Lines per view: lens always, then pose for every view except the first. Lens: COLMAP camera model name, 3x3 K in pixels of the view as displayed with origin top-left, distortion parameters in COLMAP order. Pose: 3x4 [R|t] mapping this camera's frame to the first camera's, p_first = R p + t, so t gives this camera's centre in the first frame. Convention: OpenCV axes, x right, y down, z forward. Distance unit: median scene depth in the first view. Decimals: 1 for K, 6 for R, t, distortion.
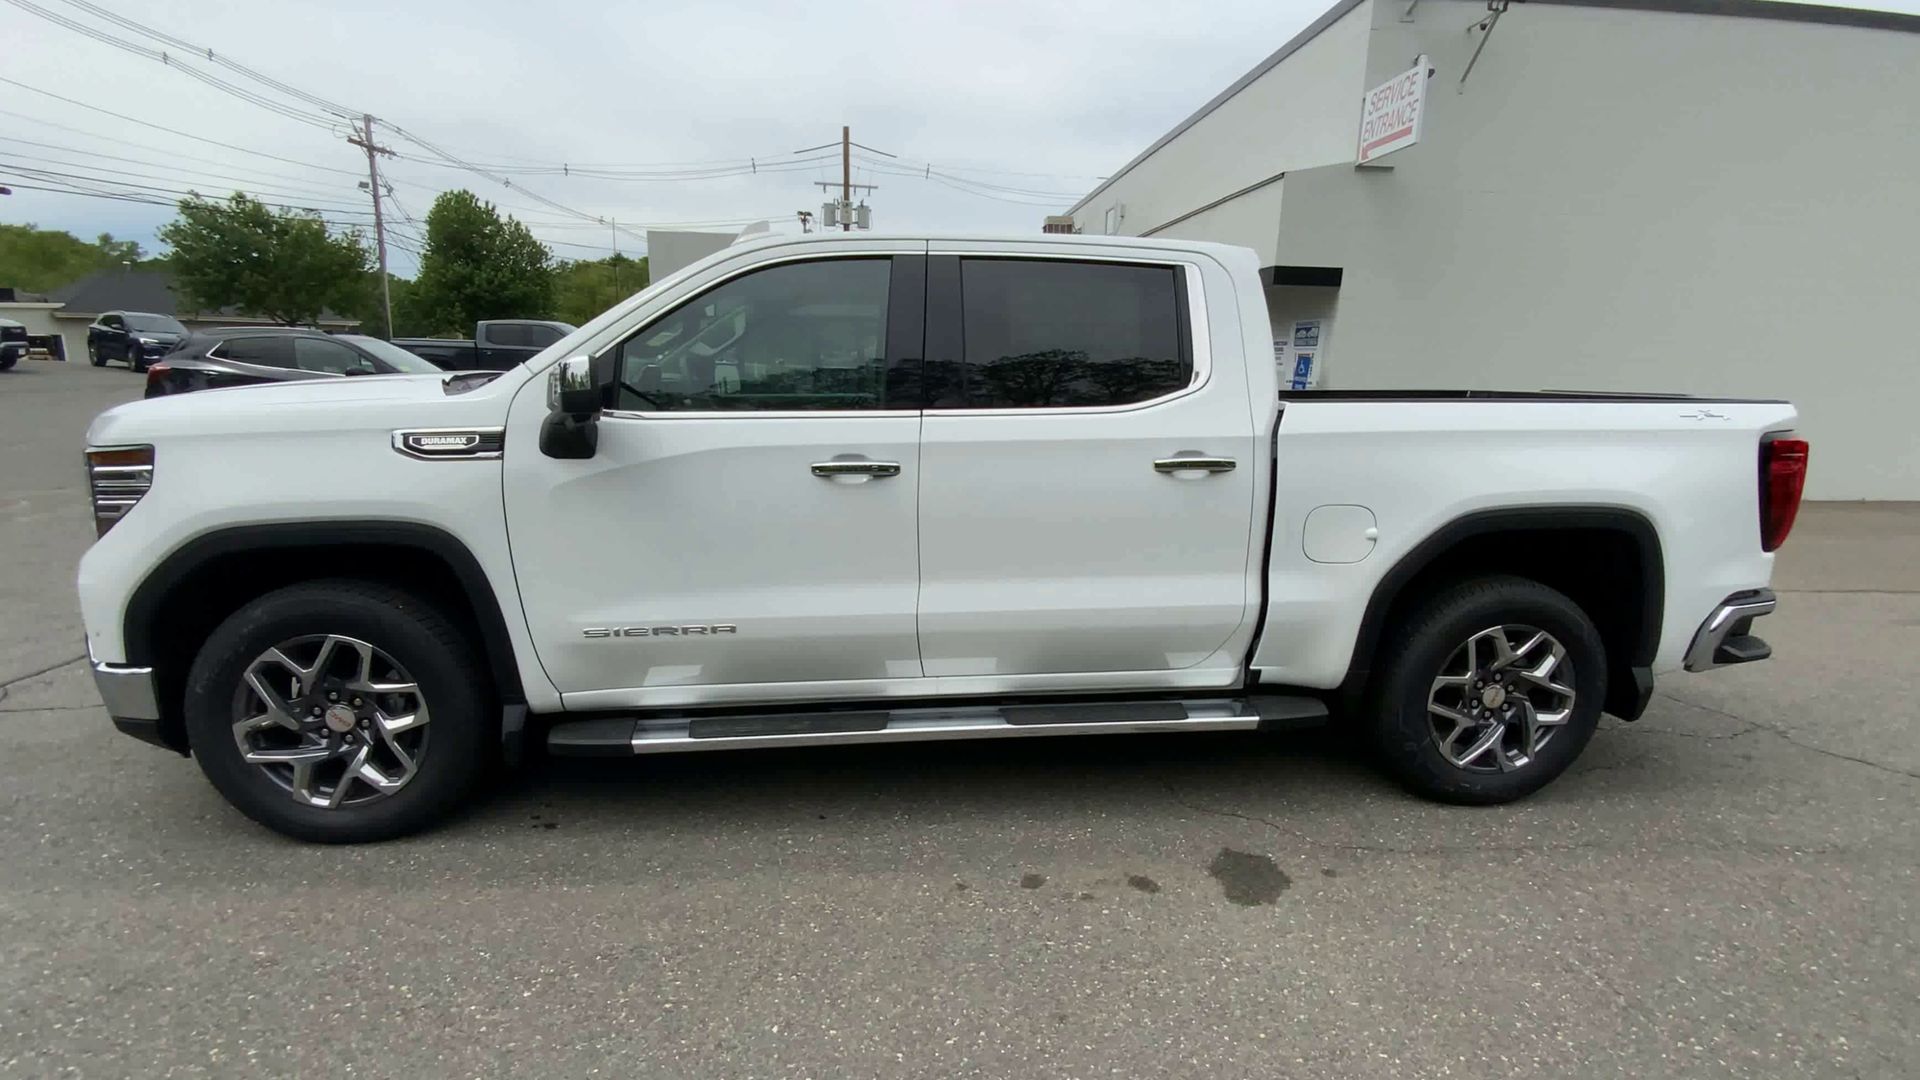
lens RADIAL K [[927.1, 0, 973.2], [0, 927.1, 574.6], [0, 0, 1]] dist [-0.000243, 0.001428]
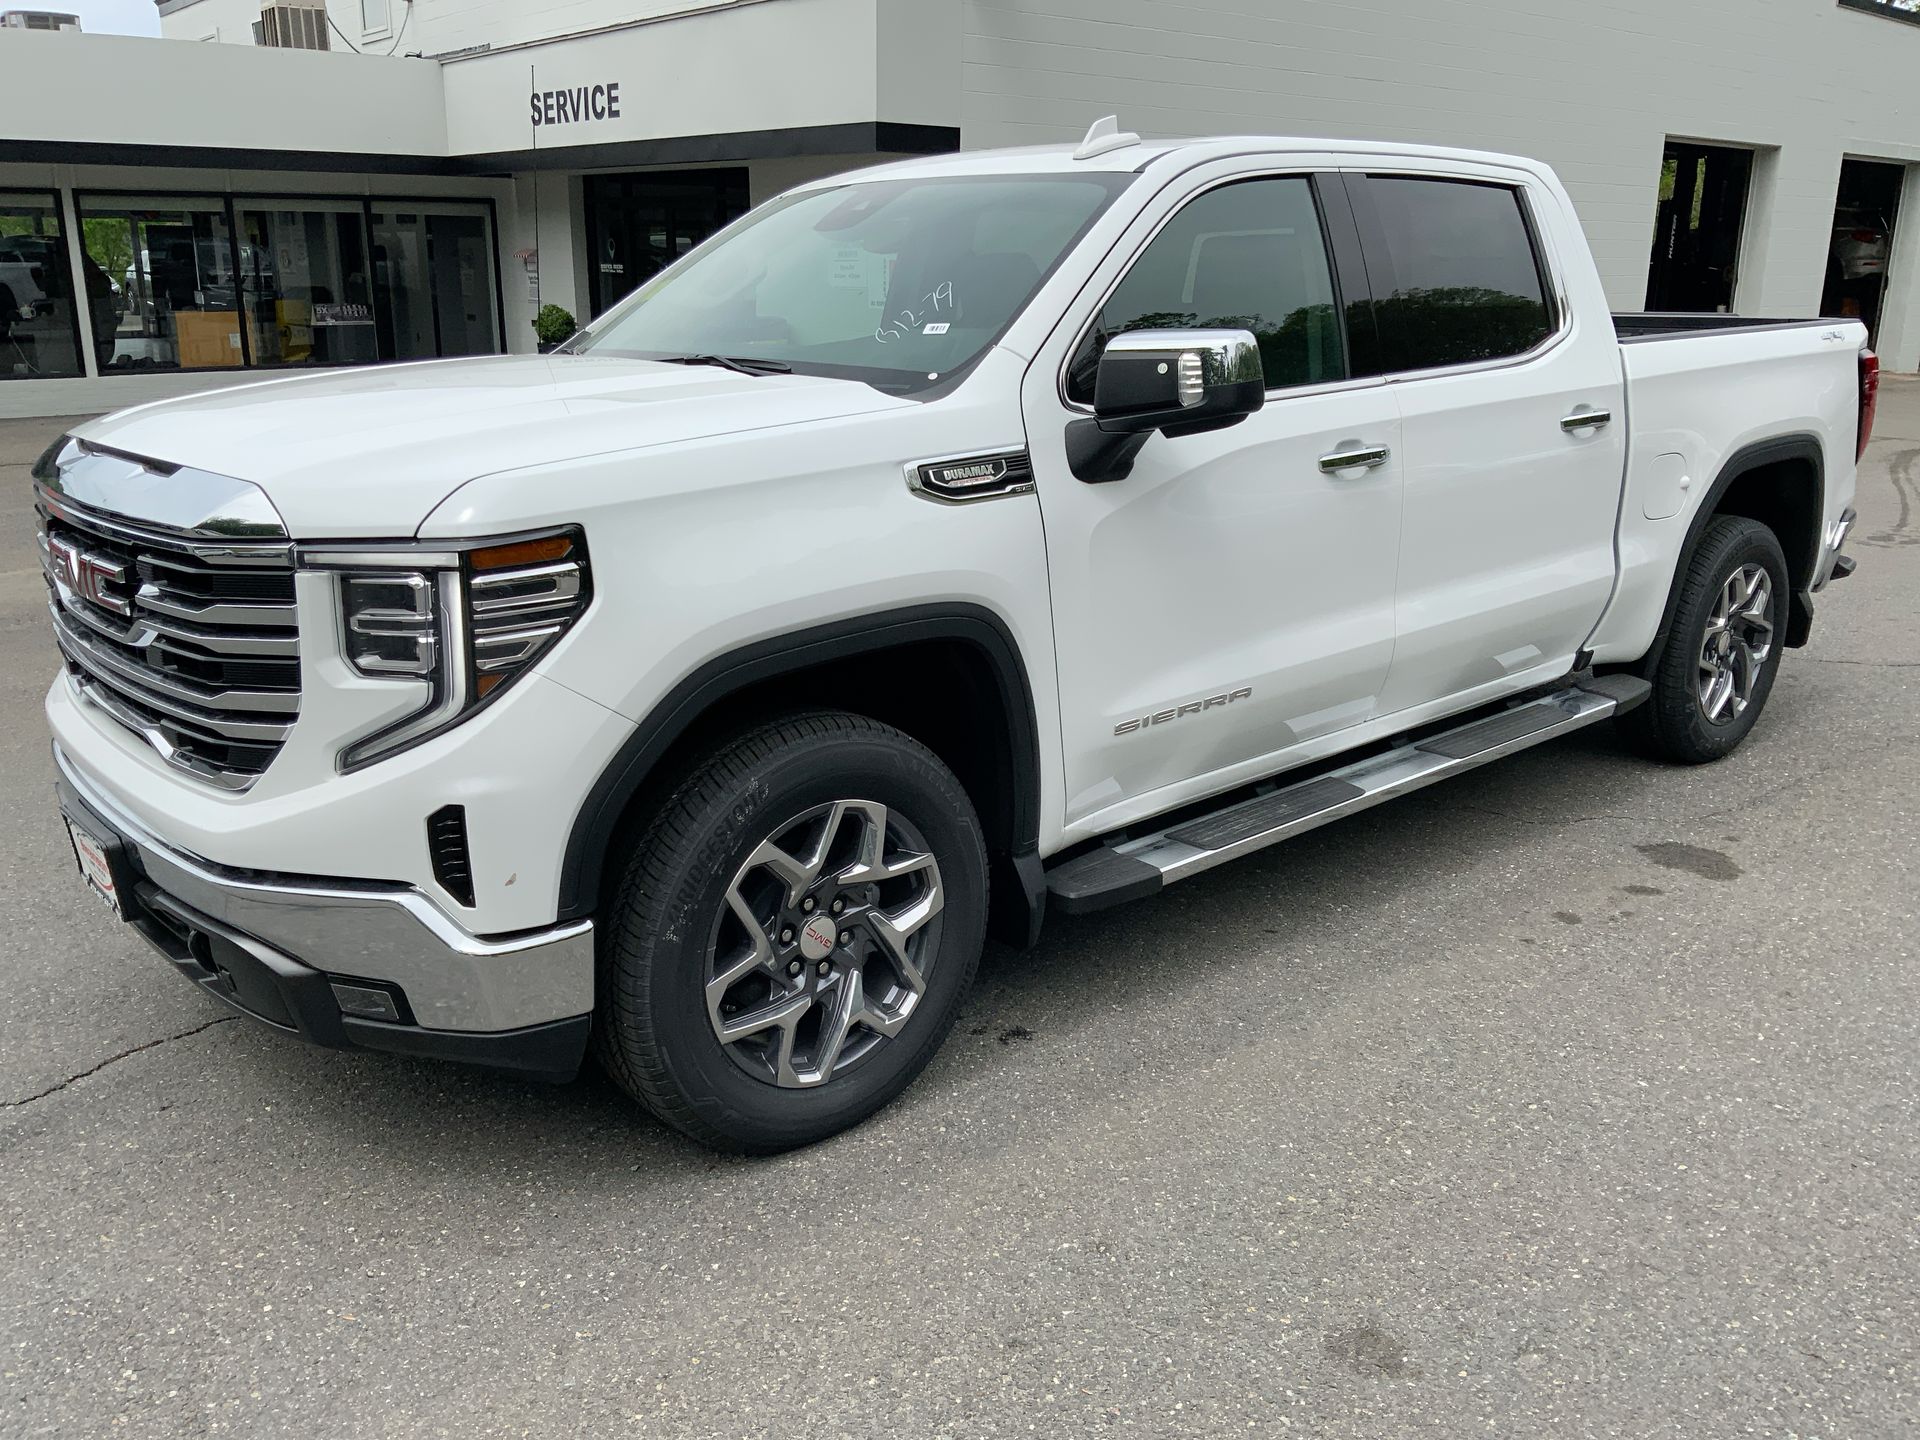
lens RADIAL K [[1628.9, 0, 973.6], [0, 1628.9, 725.2], [0, 0, 1]] dist [0.041506, -0.064922]
pose [[0.815734, -0.177740, 0.550442, -1.165577], [0.142291, 0.984038, 0.106879, -0.085922], [-0.560653, -0.008862, 0.828004, 0.042838]]
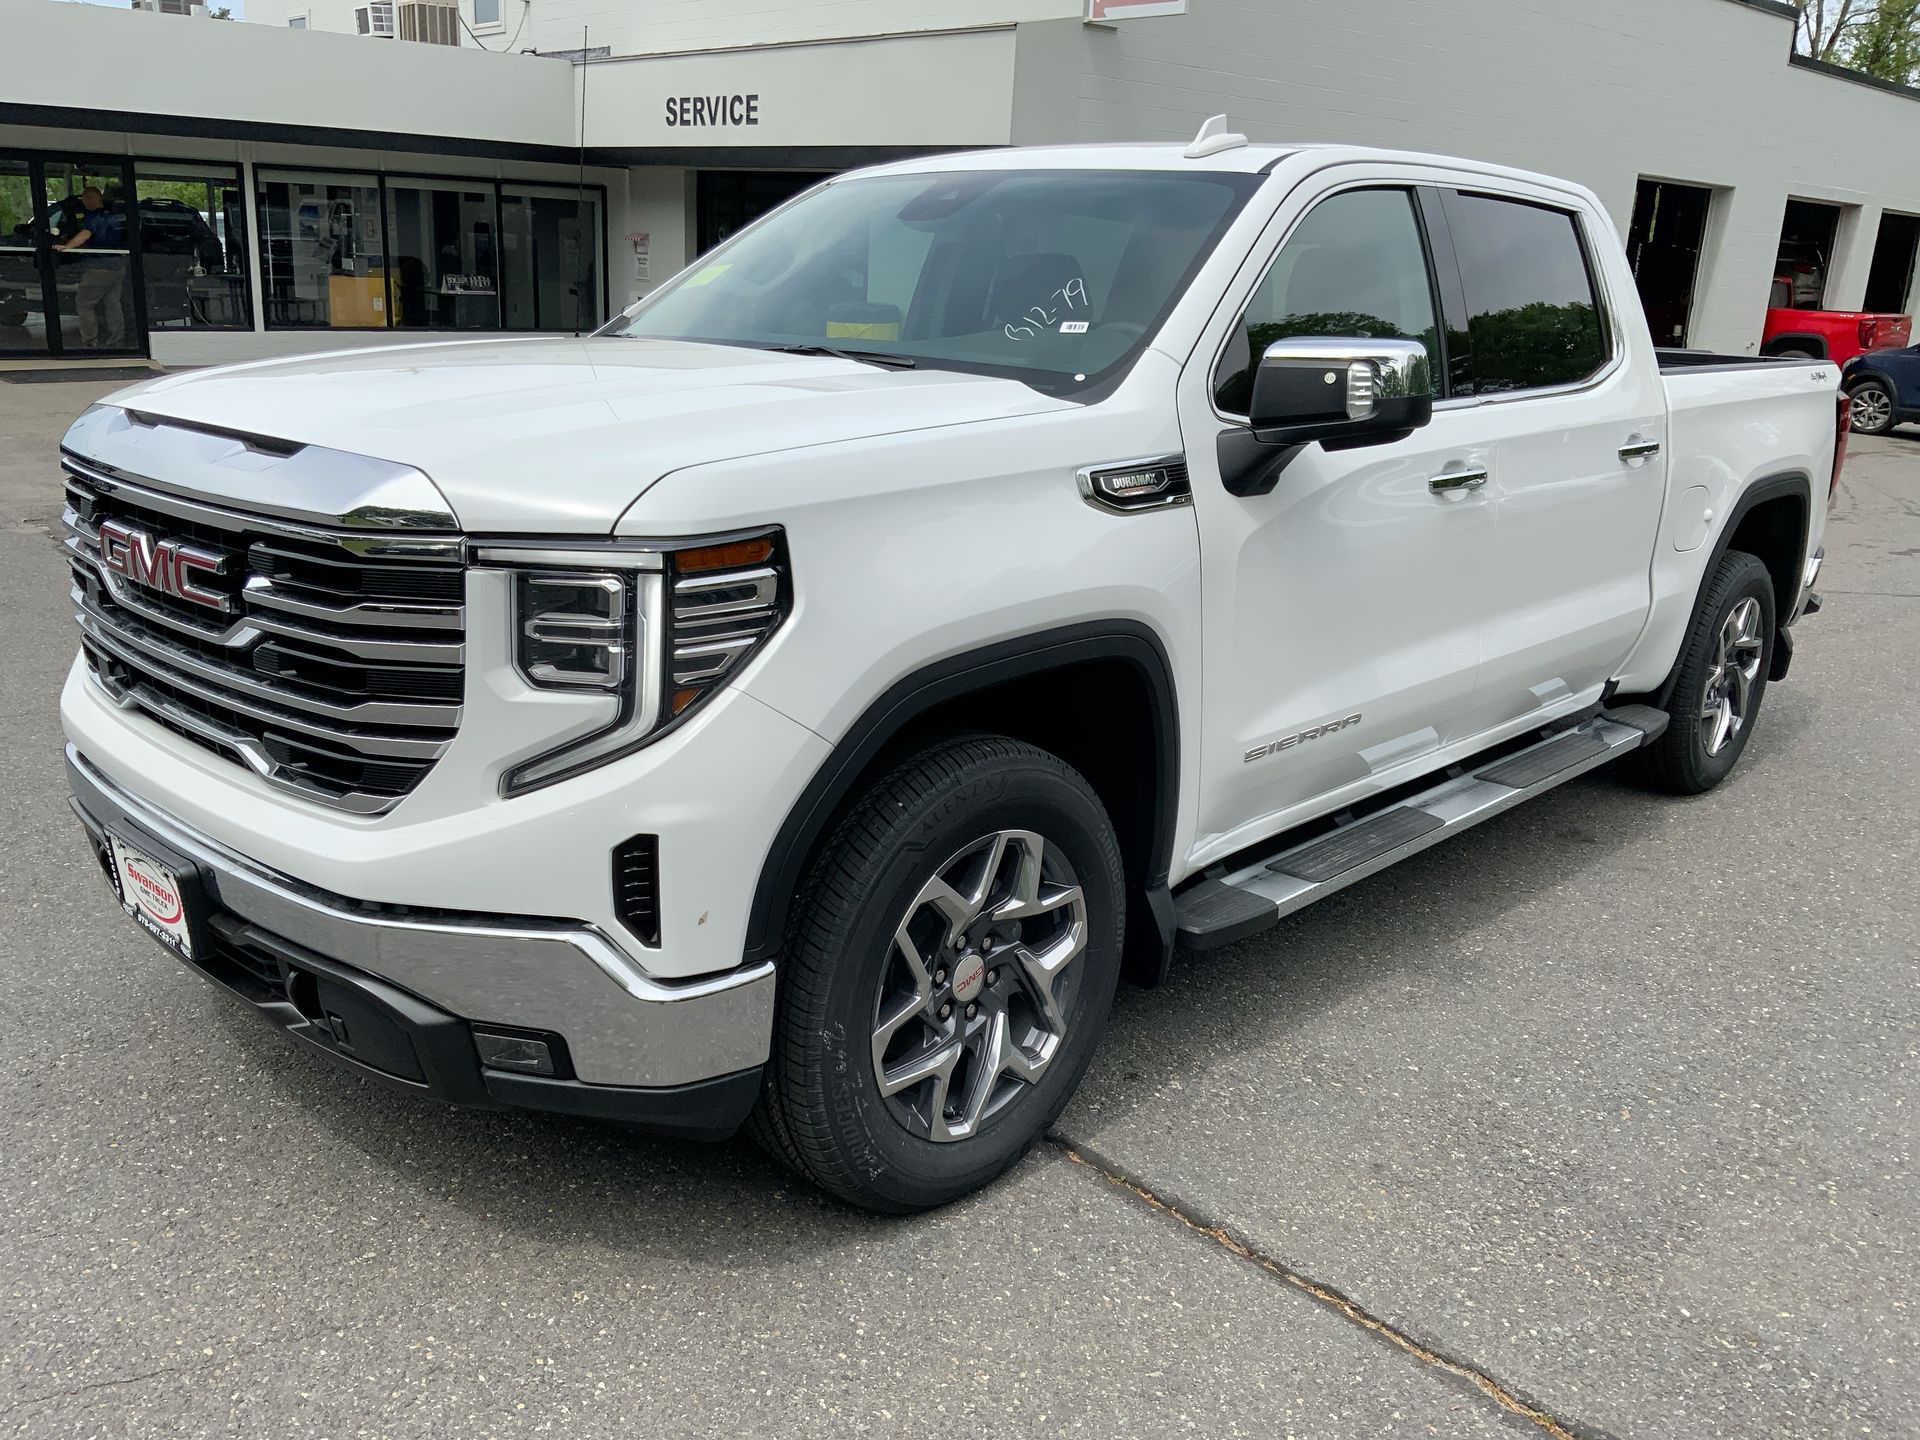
lens RADIAL K [[1628.9, 0, 963.3], [0, 1628.9, 725.4], [0, 0, 1]] dist [0.041506, -0.064922]
pose [[0.757027, -0.159749, 0.633554, -1.291485], [0.113997, 0.987071, 0.112674, -0.112519], [-0.643362, -0.013074, 0.765450, 0.233056]]
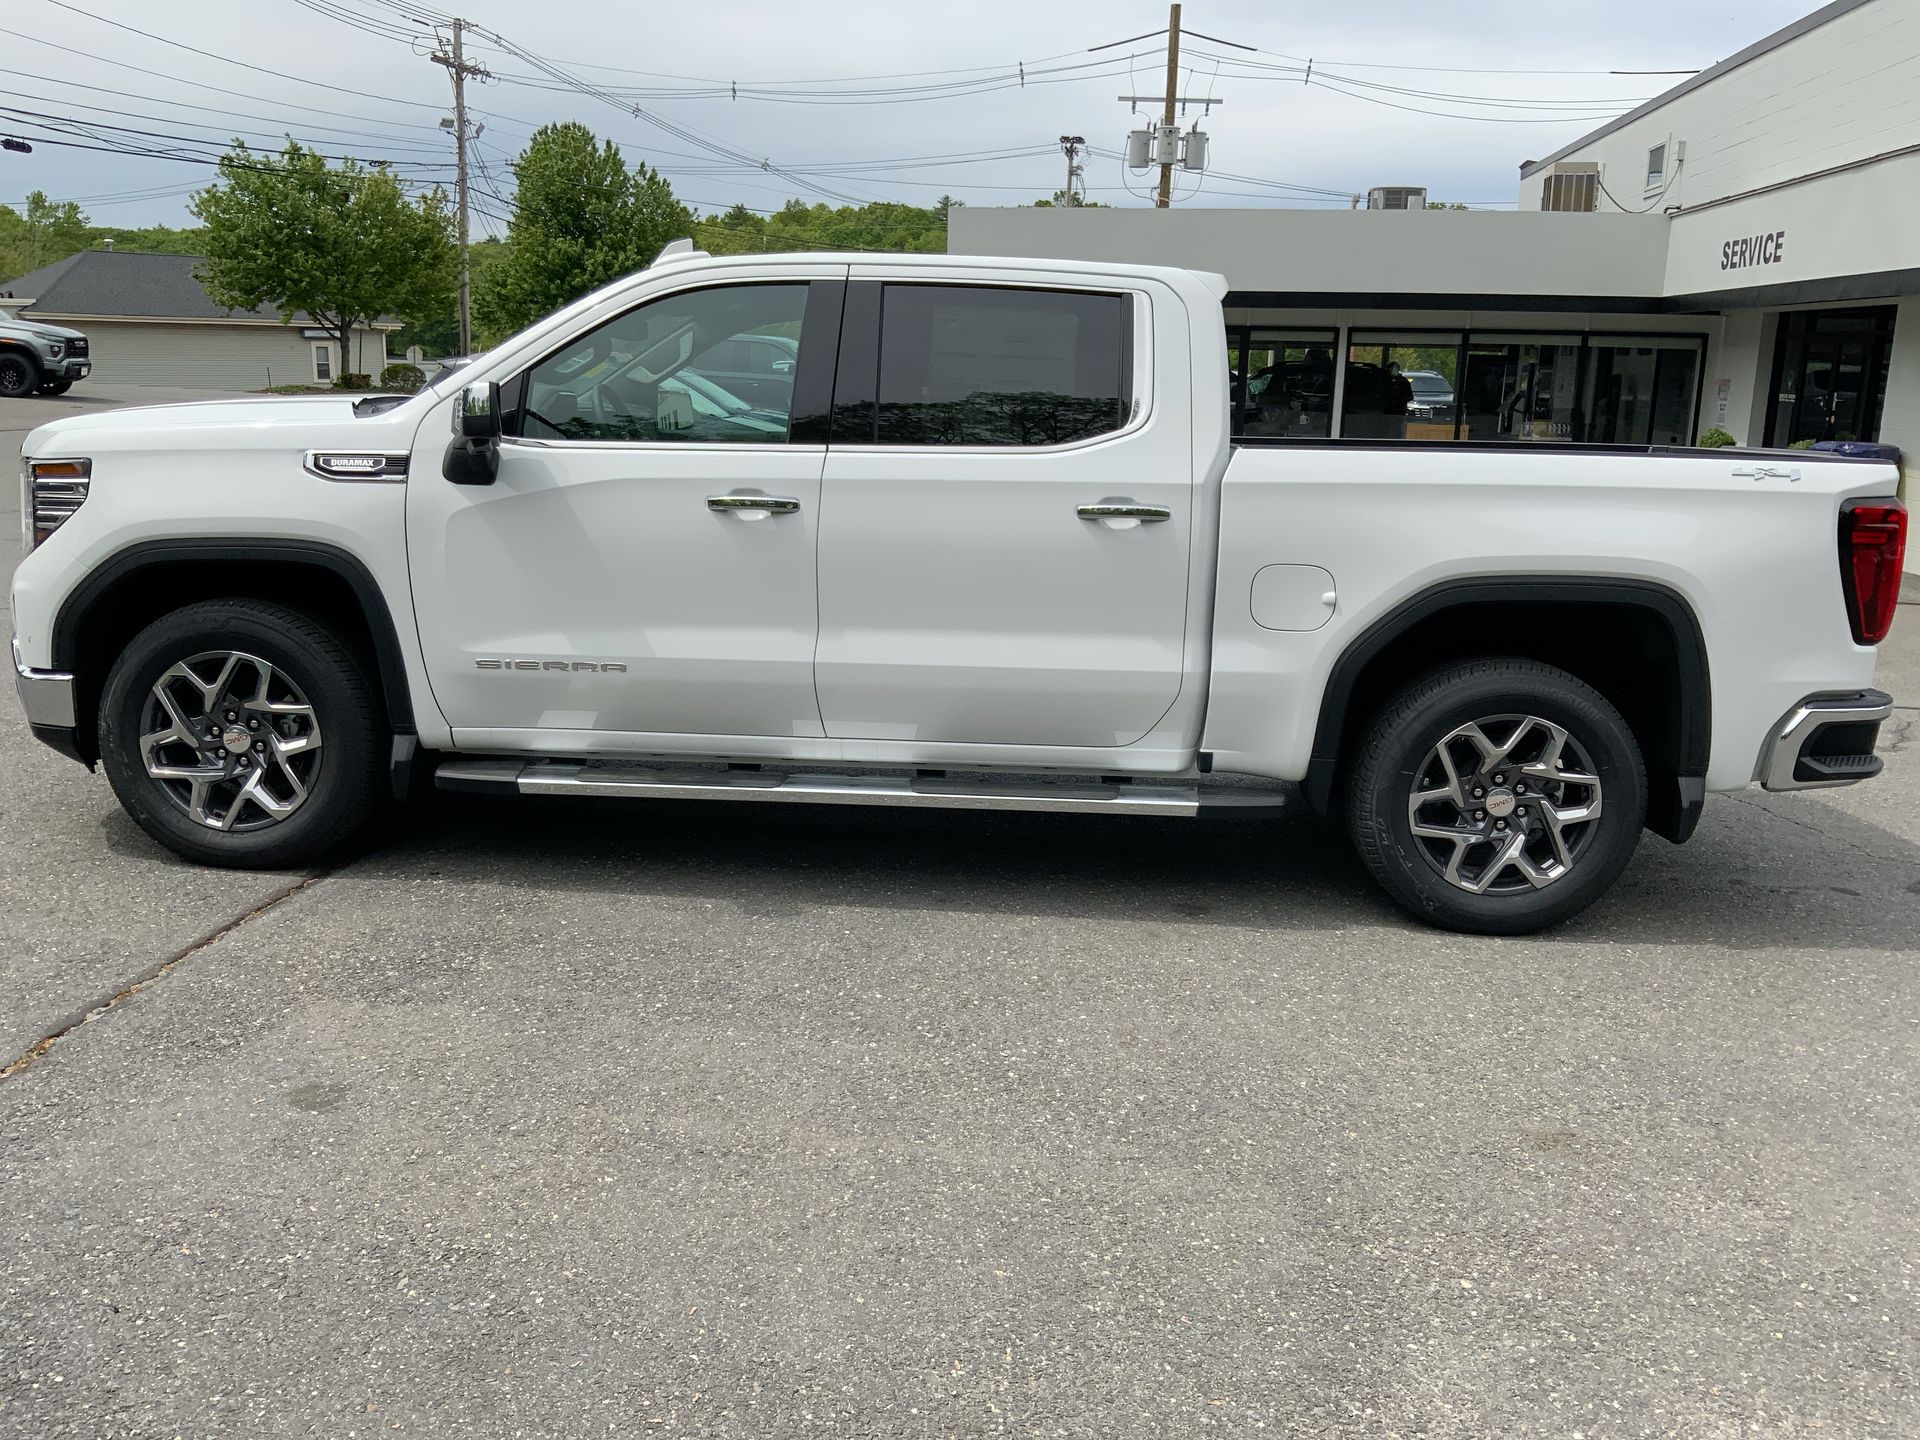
lens RADIAL K [[1628.9, 0, 970.1], [0, 1628.9, 715.8], [0, 0, 1]] dist [0.041506, -0.064922]
pose [[0.988977, 0.047344, -0.140293, 0.335273], [-0.050547, 0.998534, -0.019355, 0.123300], [0.139171, 0.026233, 0.989921, -0.622107]]
